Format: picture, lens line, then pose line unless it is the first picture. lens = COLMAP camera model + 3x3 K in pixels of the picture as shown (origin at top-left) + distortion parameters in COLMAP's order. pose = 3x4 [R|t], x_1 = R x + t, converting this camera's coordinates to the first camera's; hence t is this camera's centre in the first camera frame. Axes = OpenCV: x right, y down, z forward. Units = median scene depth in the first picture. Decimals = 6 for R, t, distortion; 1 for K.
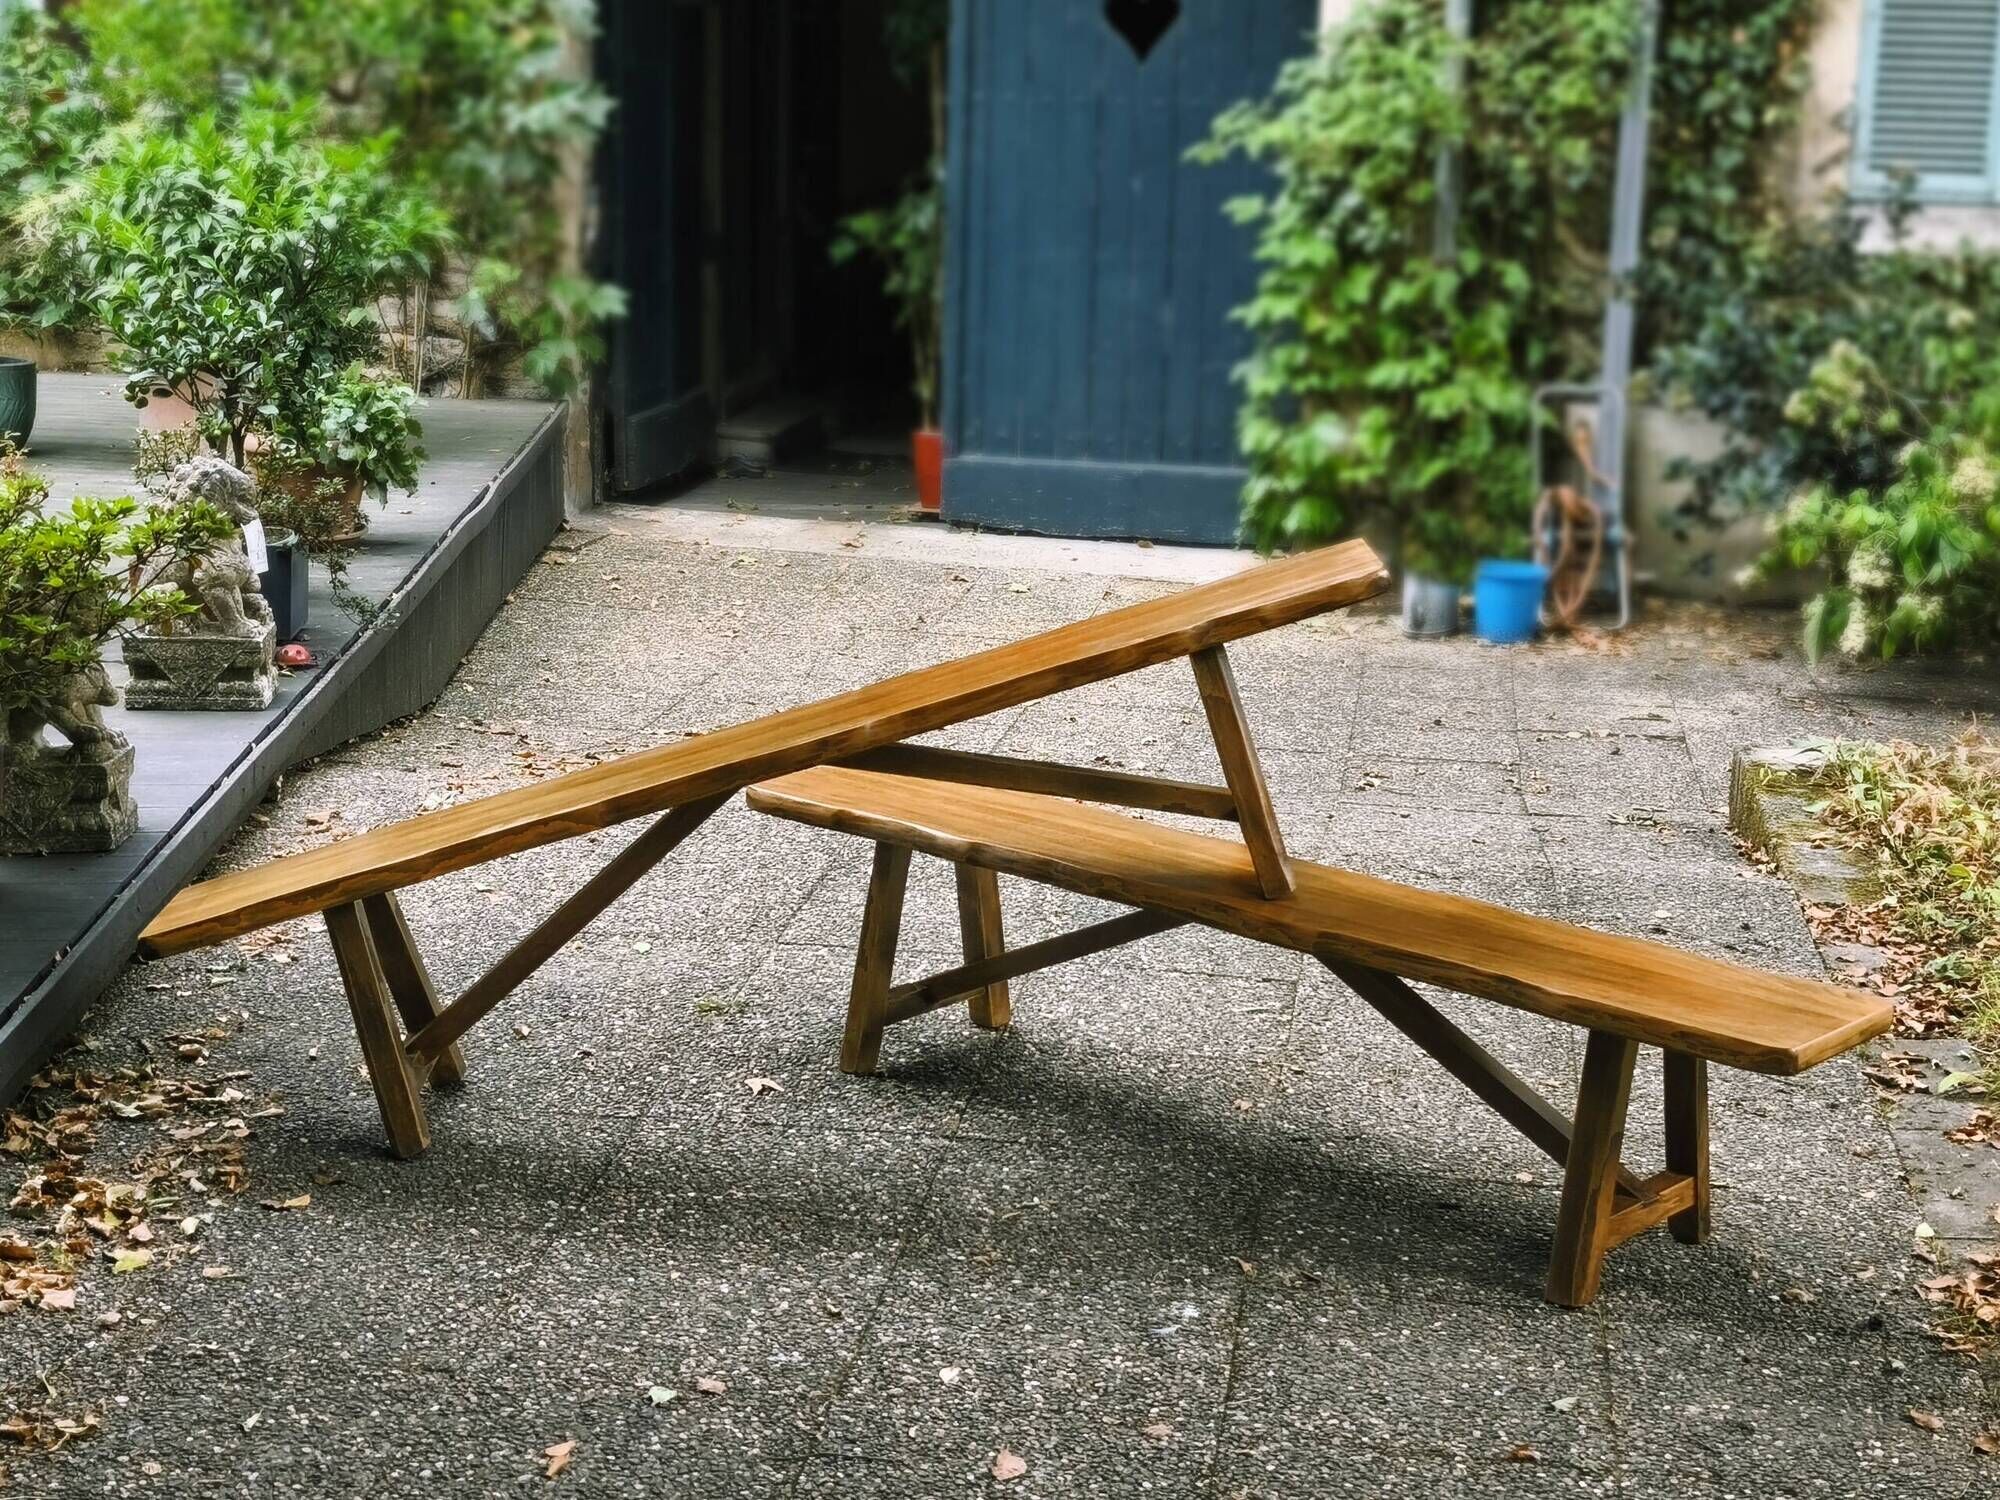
lens RADIAL K [[3137.2, 0, 1048.6], [0, 3137.2, 698.5], [0, 0, 1]] dist [0.248212, -0.804395]
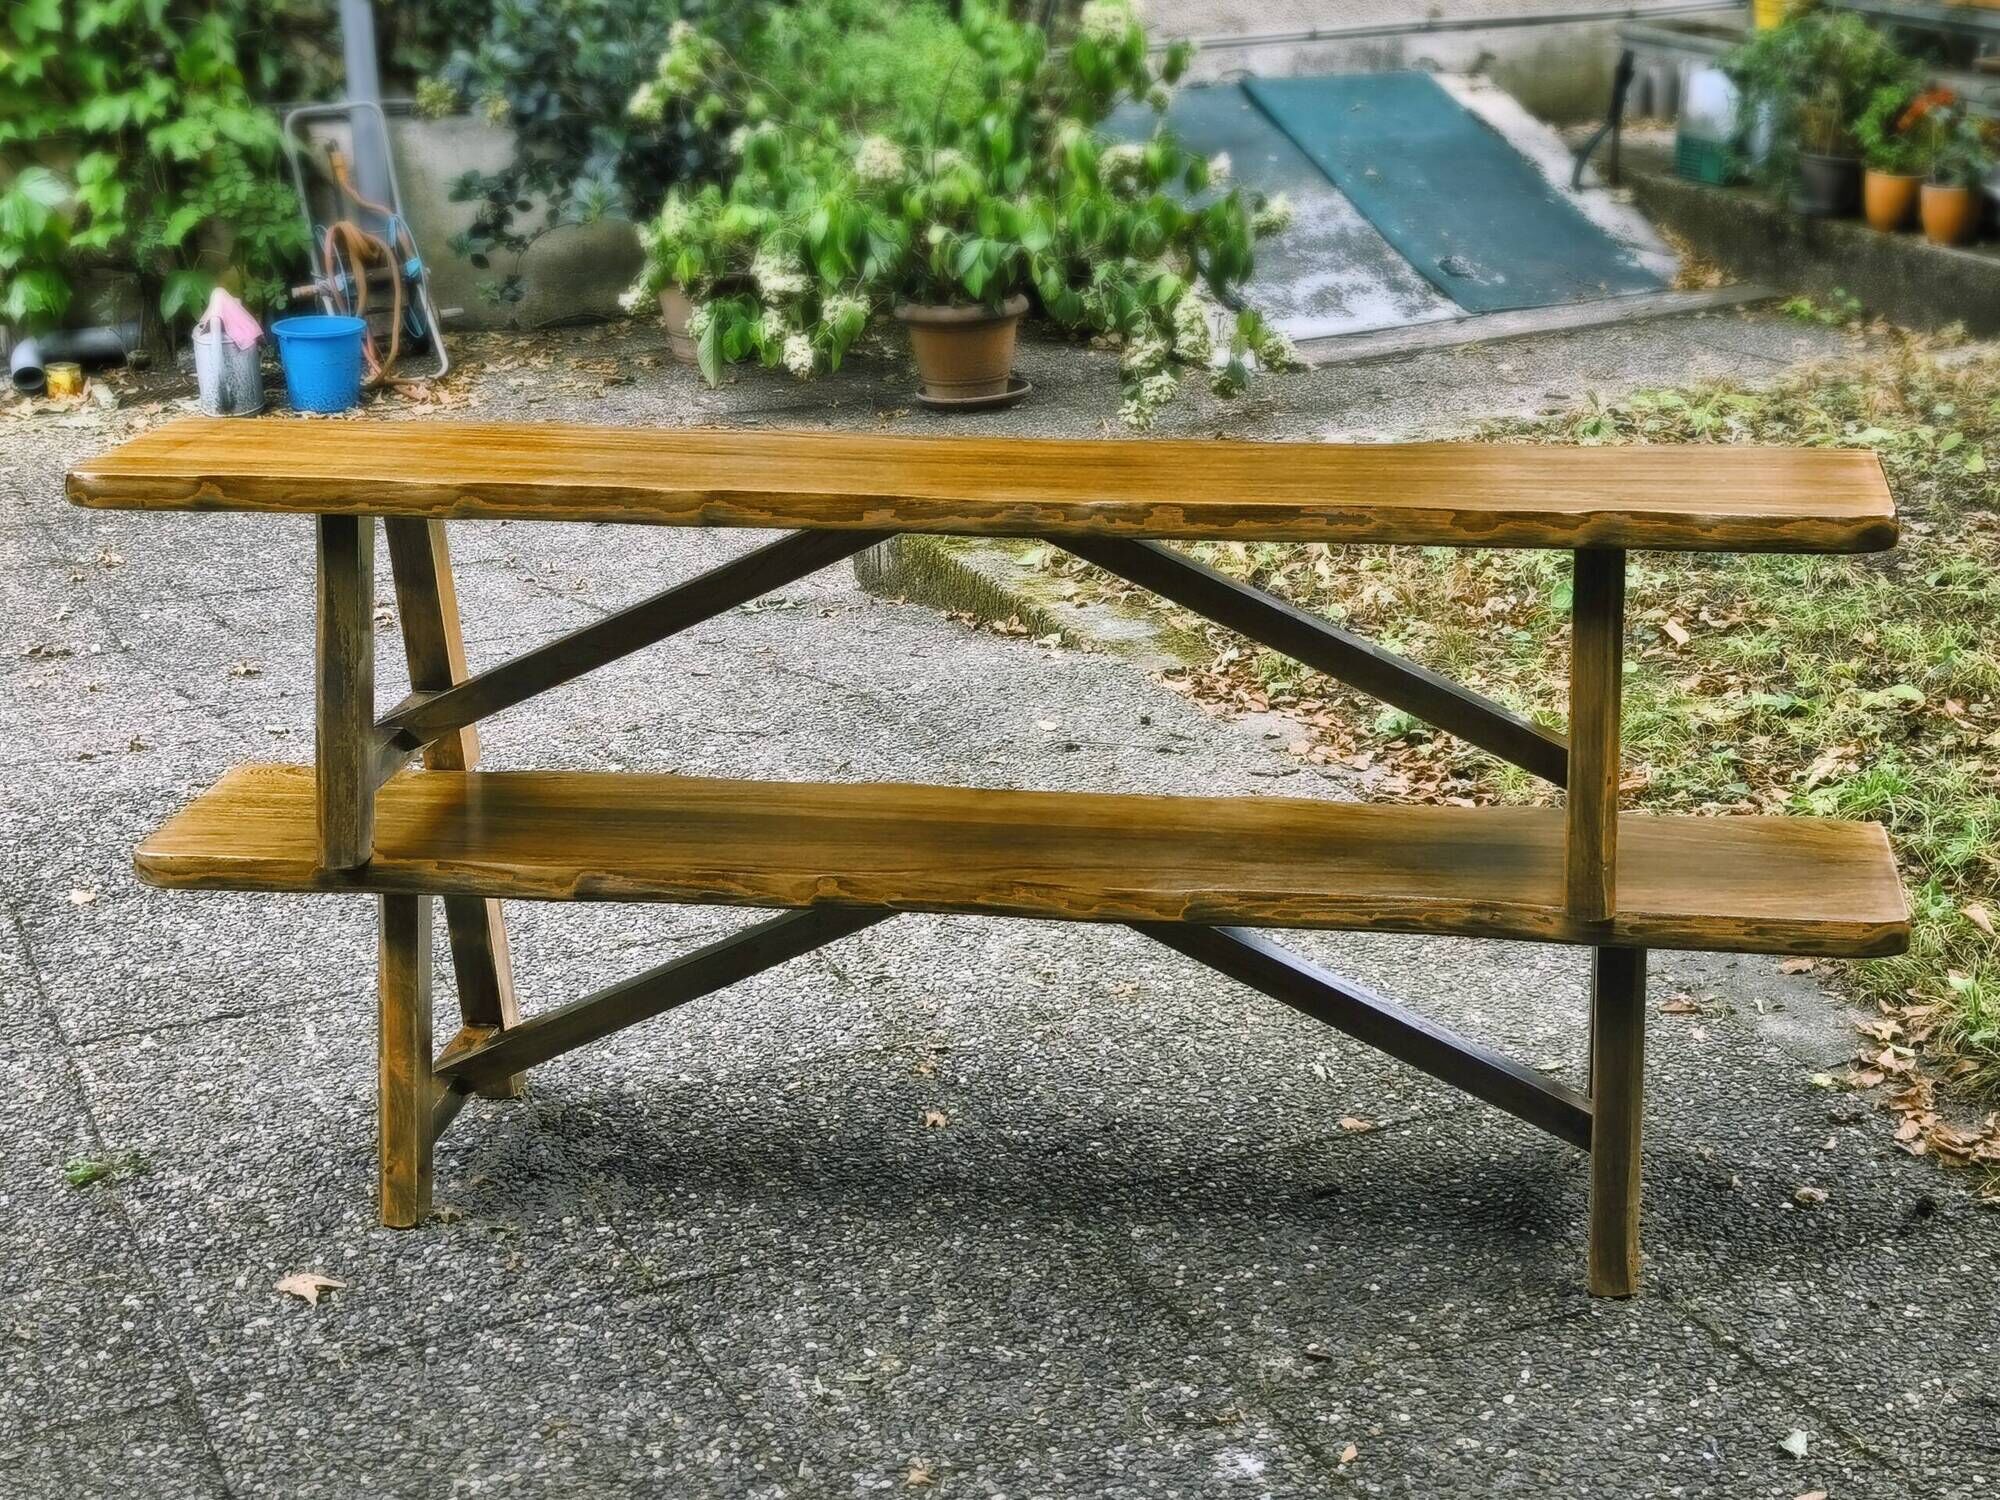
lens RADIAL K [[3060.0, 0, 1051.5], [0, 3060.0, 744.7], [0, 0, 1]] dist [0.177634, -0.536993]
pose [[0.855925, -0.214574, 0.470478, -0.183029], [0.157433, 0.974782, 0.158163, -0.053744], [-0.492551, -0.061307, 0.868121, 0.264526]]
